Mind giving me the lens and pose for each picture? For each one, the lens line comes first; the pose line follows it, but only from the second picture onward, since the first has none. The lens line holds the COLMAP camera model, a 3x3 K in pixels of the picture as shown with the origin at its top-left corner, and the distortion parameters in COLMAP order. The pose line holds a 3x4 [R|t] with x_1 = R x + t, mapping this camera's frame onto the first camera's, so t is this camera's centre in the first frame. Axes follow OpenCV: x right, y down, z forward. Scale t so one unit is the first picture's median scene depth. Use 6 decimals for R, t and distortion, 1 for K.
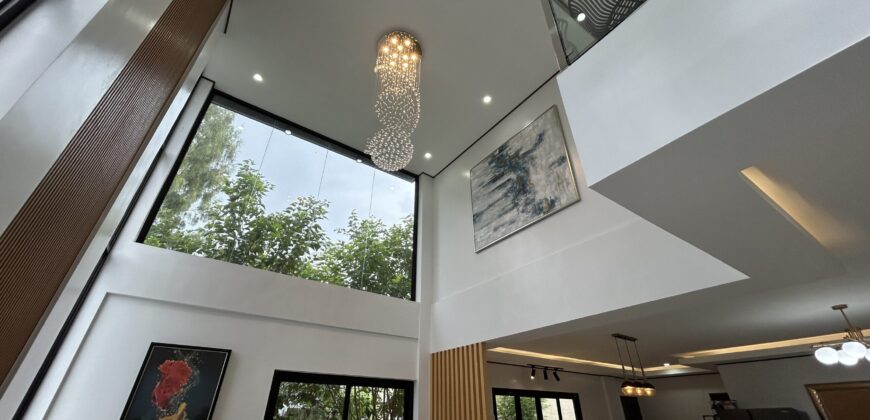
lens RADIAL K [[351.6, 0, 435.5], [0, 351.6, 208.9], [0, 0, 1]] dist [-0.001953, 0.001224]
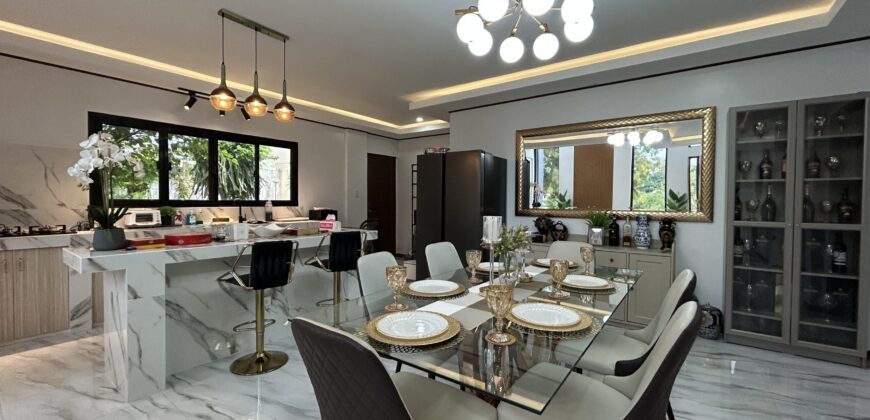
lens RADIAL K [[351.6, 0, 436.9], [0, 351.6, 208.8], [0, 0, 1]] dist [-0.001953, 0.001224]
pose [[0.950604, -0.001722, 0.310402, 0.539675], [-0.165543, 0.843095, 0.511651, 0.229349], [-0.262579, -0.537762, 0.801164, 0.244574]]
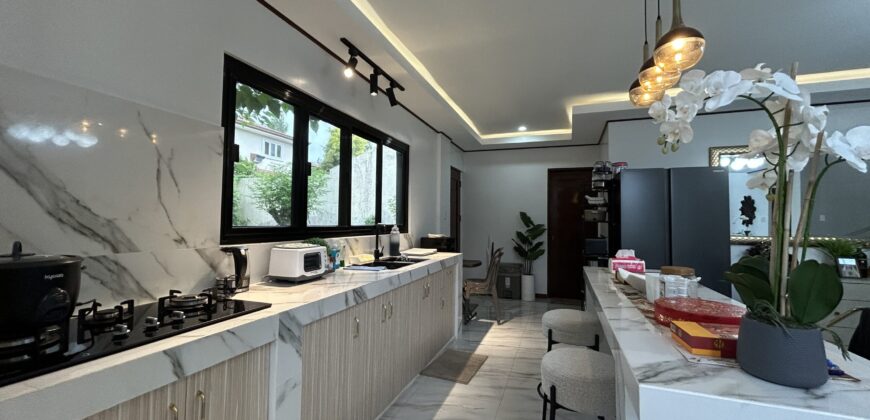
lens RADIAL K [[351.6, 0, 435.0], [0, 351.6, 208.4], [0, 0, 1]] dist [-0.001953, 0.001224]
pose [[0.823956, 0.028250, 0.565949, 0.139342], [-0.301805, 0.867187, 0.396106, 0.440063], [-0.479594, -0.497180, 0.723050, 0.605520]]
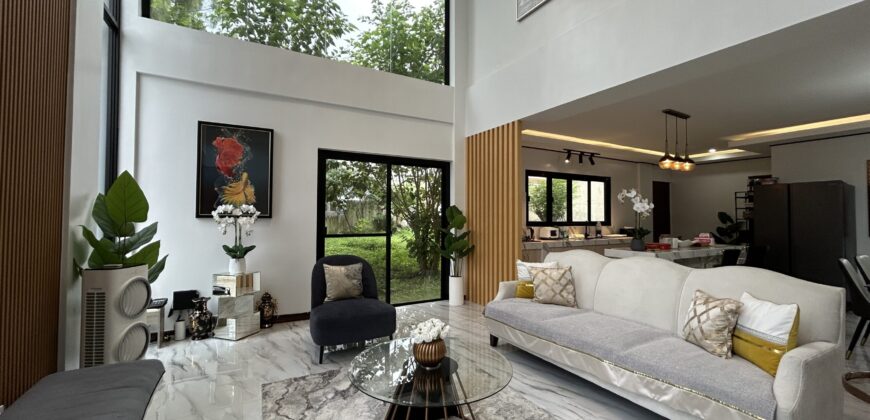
lens RADIAL K [[351.6, 0, 435.5], [0, 351.6, 210.9], [0, 0, 1]] dist [-0.001953, 0.001224]
pose [[0.993858, 0.001656, -0.110650, 0.010556], [0.054393, 0.863459, 0.501478, 0.075271], [0.096372, -0.504416, 0.858066, 0.017029]]
